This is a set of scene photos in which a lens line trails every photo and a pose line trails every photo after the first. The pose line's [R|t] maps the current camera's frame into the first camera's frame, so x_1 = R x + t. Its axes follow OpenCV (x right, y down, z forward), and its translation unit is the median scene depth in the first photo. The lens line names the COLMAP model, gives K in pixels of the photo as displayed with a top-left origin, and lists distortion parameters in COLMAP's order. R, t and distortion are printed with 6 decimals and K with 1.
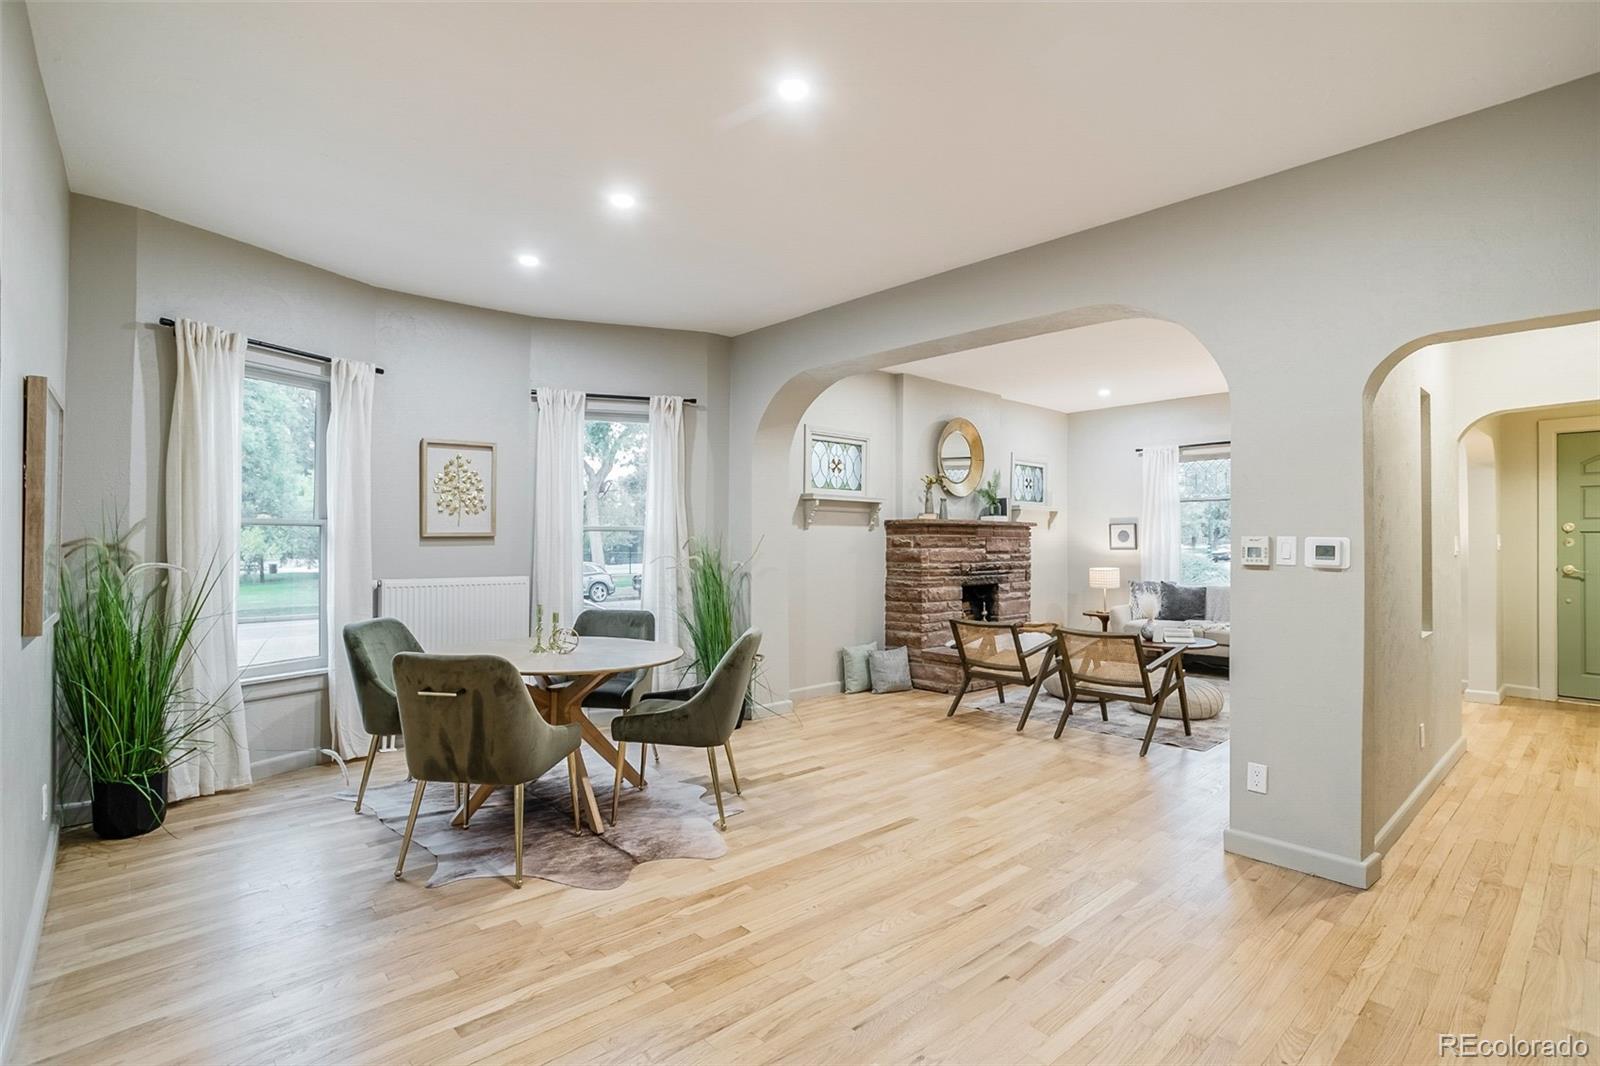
lens RADIAL K [[771.2, 0, 791.8], [0, 771.2, 533.7], [0, 0, 1]] dist [-0.063342, 0.034244]
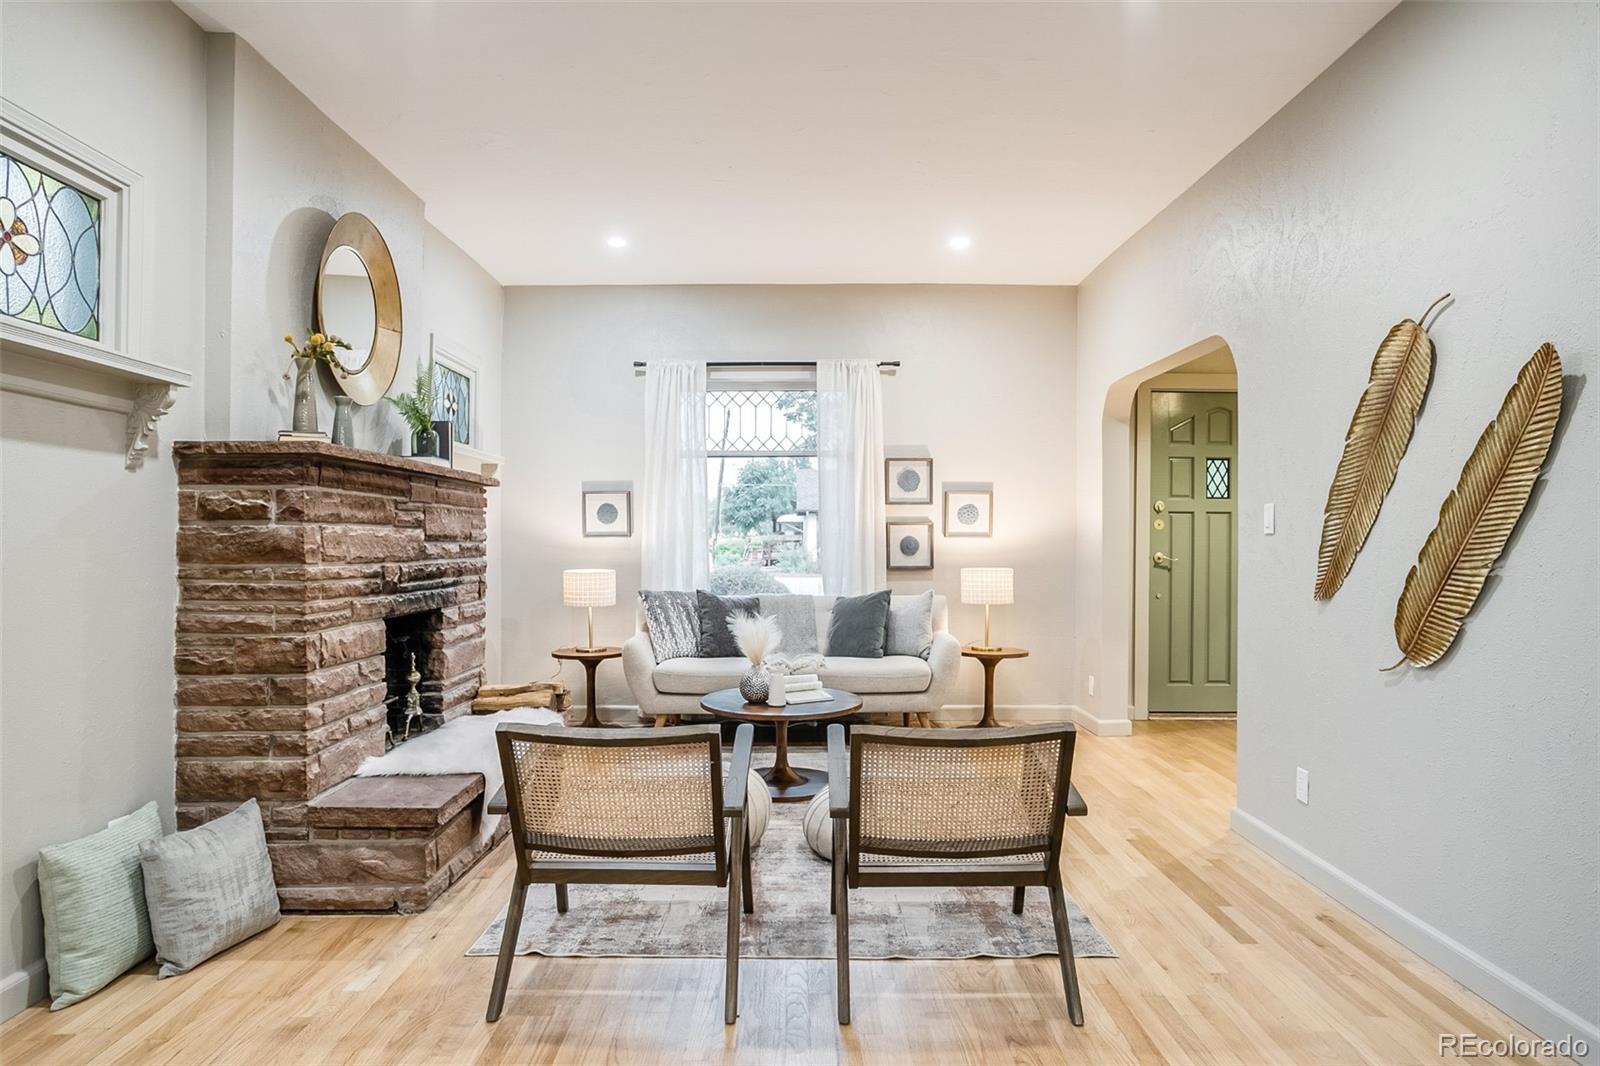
lens RADIAL K [[974.8, 0, 799.9], [0, 974.8, 544.7], [0, 0, 1]] dist [-0.038937, 0.039243]
pose [[0.665505, -0.002919, 0.746388, -0.015898], [-0.008870, 0.999891, 0.011819, 0.021627], [-0.746341, -0.014487, 0.665407, 0.522959]]
